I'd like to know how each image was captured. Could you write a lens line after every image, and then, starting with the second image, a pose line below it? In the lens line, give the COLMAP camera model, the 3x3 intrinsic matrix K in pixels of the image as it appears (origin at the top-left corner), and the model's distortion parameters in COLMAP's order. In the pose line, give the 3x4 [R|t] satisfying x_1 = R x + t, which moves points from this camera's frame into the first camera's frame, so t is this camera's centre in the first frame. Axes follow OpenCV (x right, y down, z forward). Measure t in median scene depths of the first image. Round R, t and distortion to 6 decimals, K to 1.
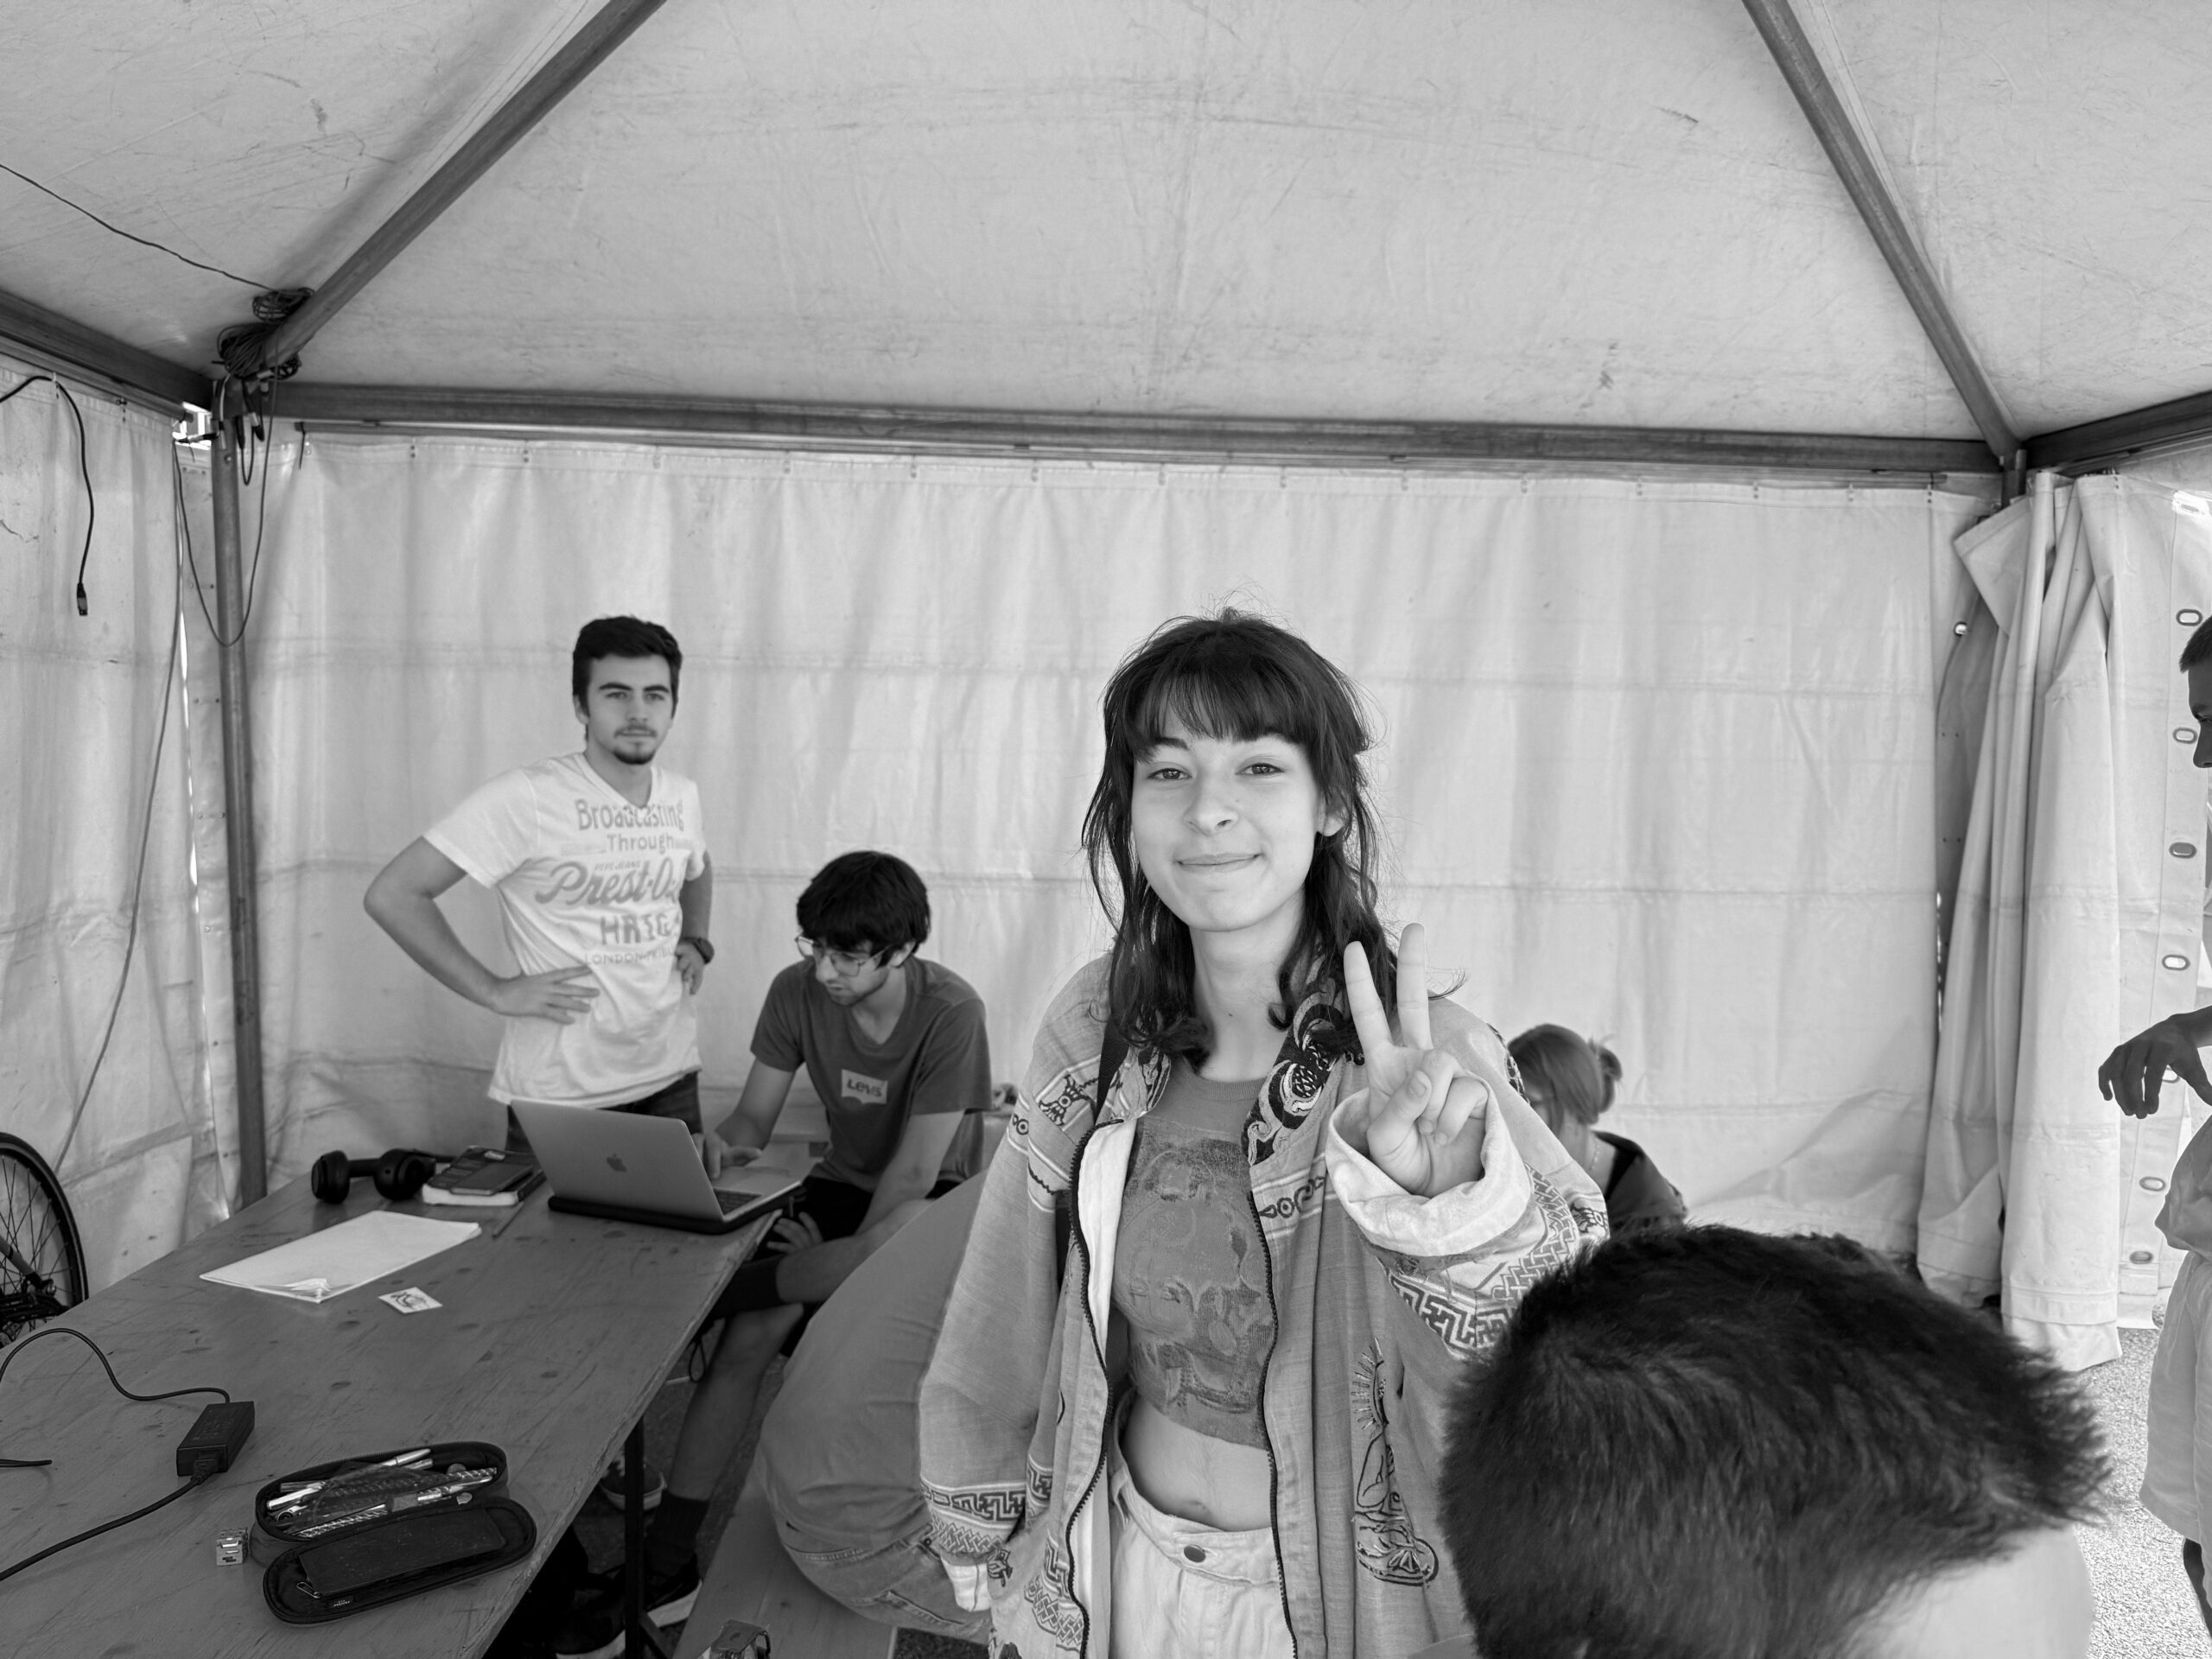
lens RADIAL K [[1580.9, 0, 1070.5], [0, 1580.9, 824.9], [0, 0, 1]] dist [0.020588, -0.021957]
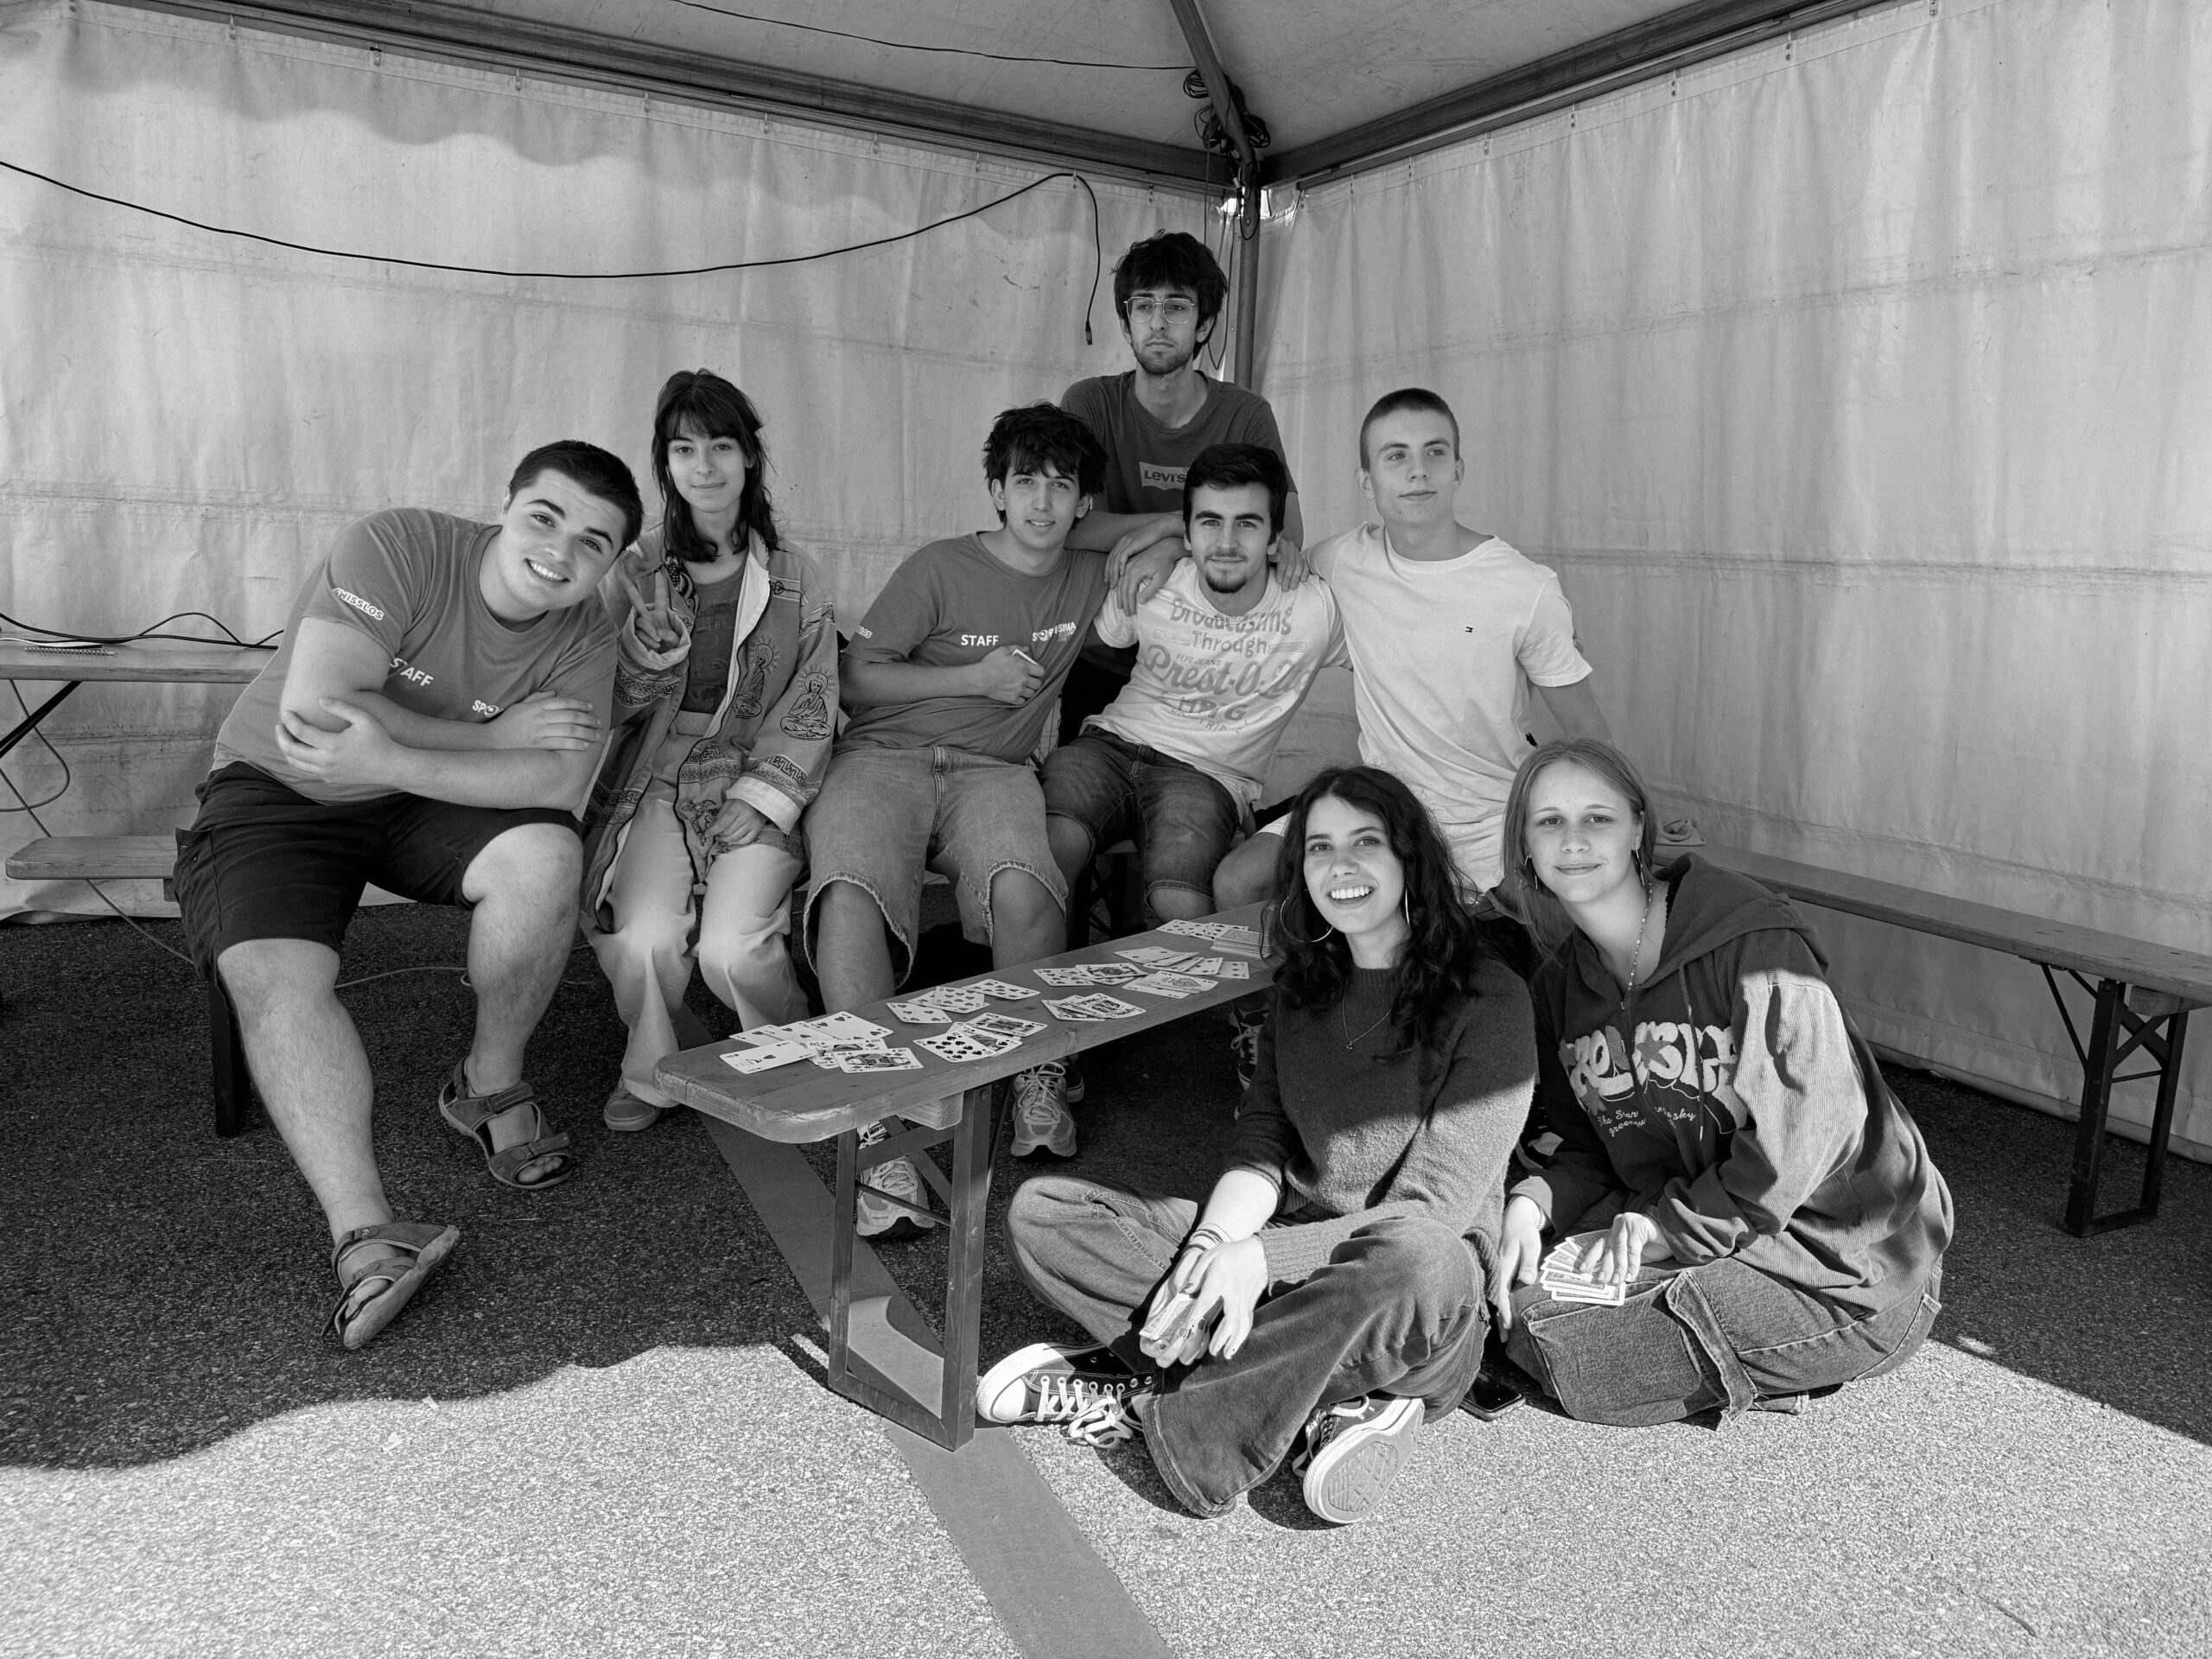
lens RADIAL K [[1580.9, 0, 1120.7], [0, 1580.9, 842.2], [0, 0, 1]] dist [0.020588, -0.021957]
pose [[0.441859, 0.145993, -0.885125, 0.616766], [-0.101851, 0.988453, 0.112192, 0.128898], [0.891284, 0.040577, 0.451626, 0.329939]]
